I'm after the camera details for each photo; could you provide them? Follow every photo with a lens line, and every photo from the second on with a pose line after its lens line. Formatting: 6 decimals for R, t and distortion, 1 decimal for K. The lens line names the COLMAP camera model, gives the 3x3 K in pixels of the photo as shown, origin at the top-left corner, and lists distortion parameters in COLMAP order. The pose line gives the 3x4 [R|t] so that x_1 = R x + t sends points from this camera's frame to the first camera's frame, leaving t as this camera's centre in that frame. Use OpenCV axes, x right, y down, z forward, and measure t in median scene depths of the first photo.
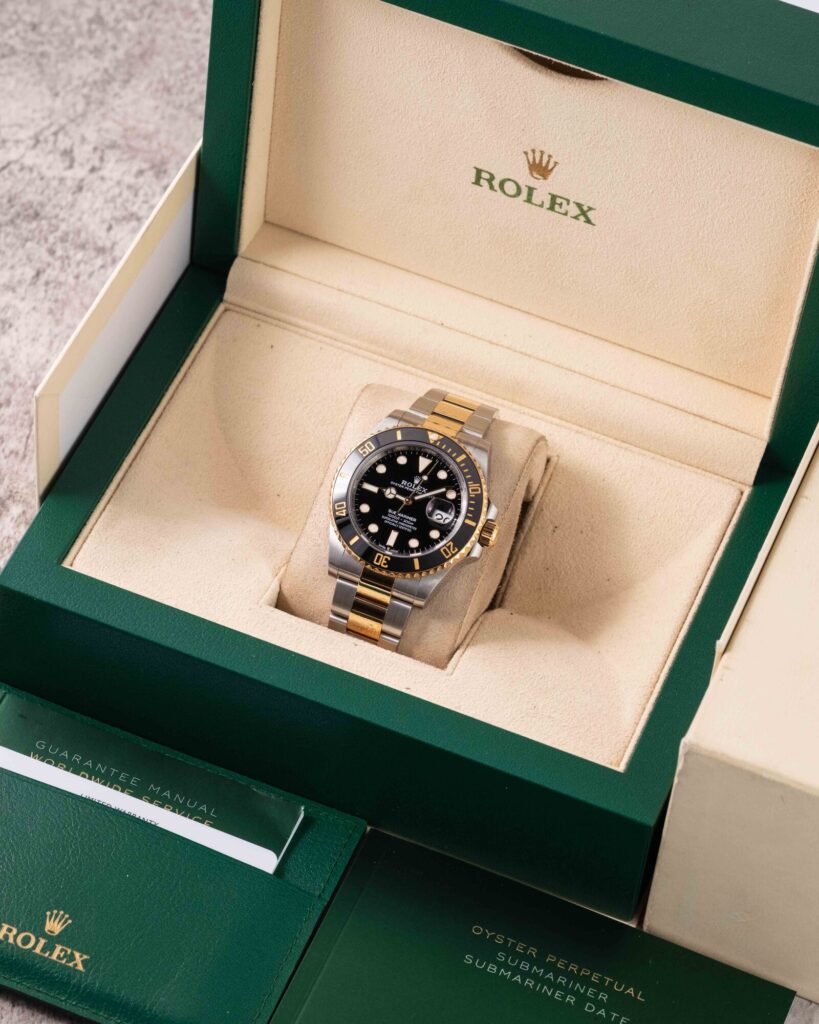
lens RADIAL K [[4438.1, 0, 409.5], [0, 4438.1, 512.0], [0, 0, 1]] dist [0.147141, 2.765999]
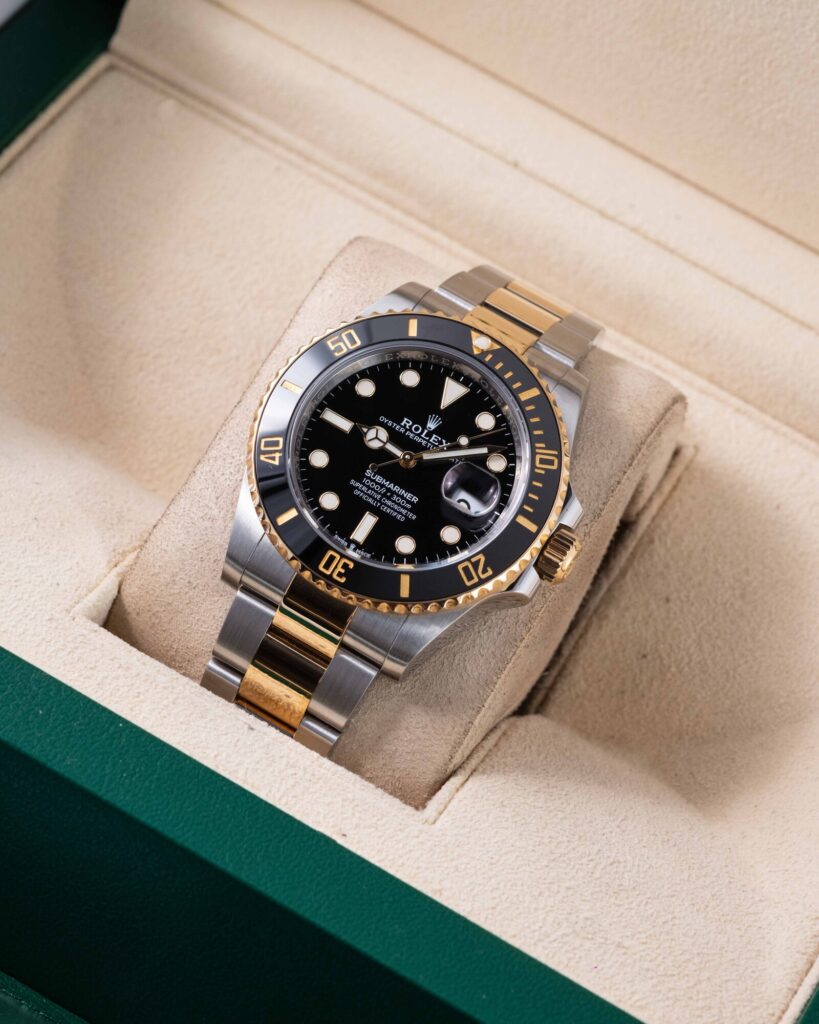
lens RADIAL K [[4195.3, 0, 409.5], [0, 4195.3, 512.0], [0, 0, 1]] dist [0.234746, 0.337536]
pose [[0.982779, 0.181485, 0.034778, -0.015284], [-0.179149, 0.981902, -0.061430, 0.031662], [-0.045297, 0.054141, 0.997505, 0.533735]]
